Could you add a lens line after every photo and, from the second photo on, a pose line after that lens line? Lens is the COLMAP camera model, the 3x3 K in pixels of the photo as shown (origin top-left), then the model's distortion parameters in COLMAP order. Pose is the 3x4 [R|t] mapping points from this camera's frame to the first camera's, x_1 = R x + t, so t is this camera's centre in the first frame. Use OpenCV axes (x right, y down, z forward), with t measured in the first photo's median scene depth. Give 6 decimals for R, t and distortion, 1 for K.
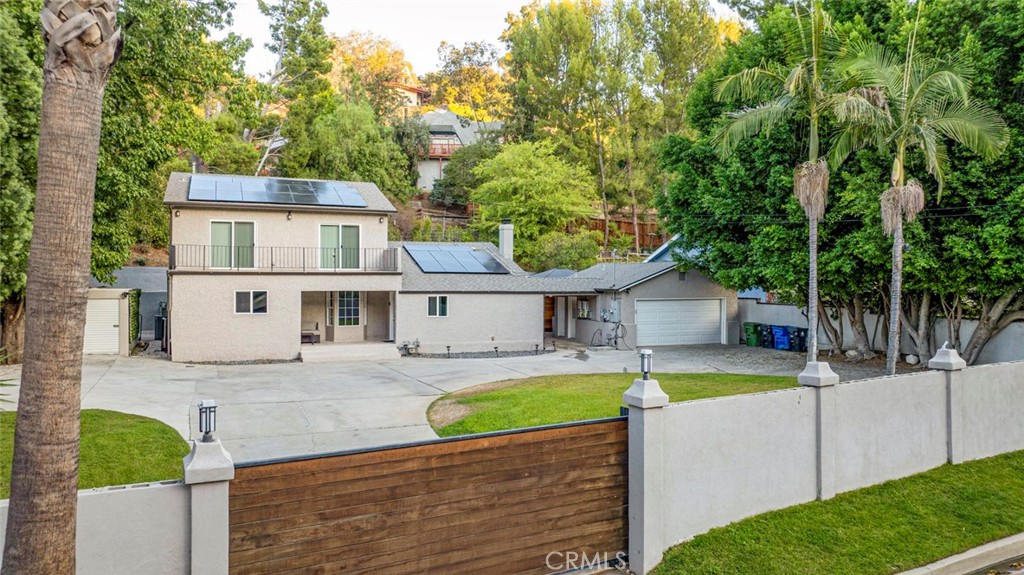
lens RADIAL K [[721.3, 0, 512.0], [0, 721.3, 287.5], [0, 0, 1]] dist [-0.015125, 0.004130]
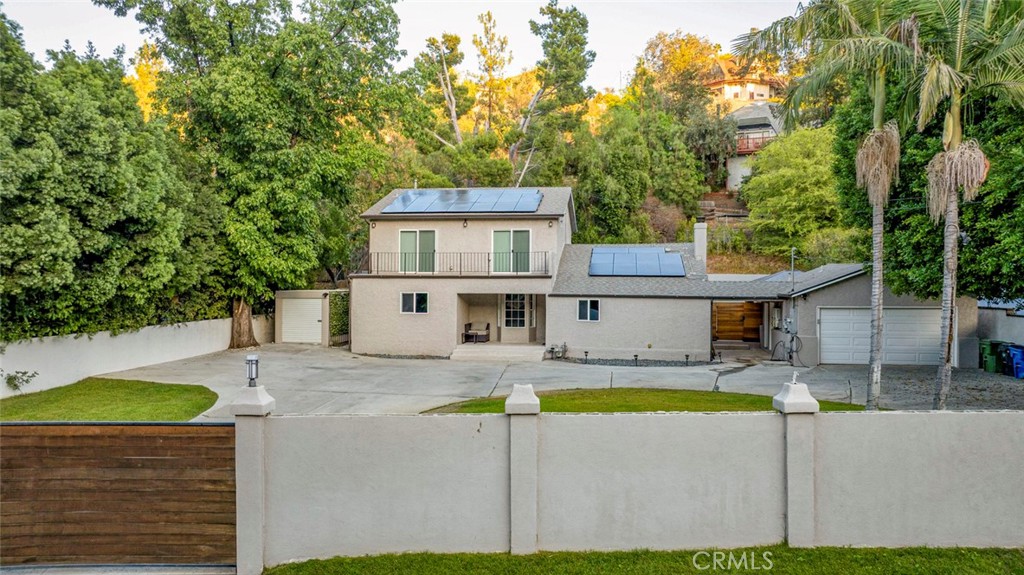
lens RADIAL K [[721.3, 0, 512.0], [0, 721.3, 287.5], [0, 0, 1]] dist [-0.015125, 0.004130]
pose [[0.864991, 0.005334, -0.501758, 0.297159], [-0.007632, 0.999968, -0.002526, -0.001458], [0.501729, 0.006014, 0.865004, 0.103330]]
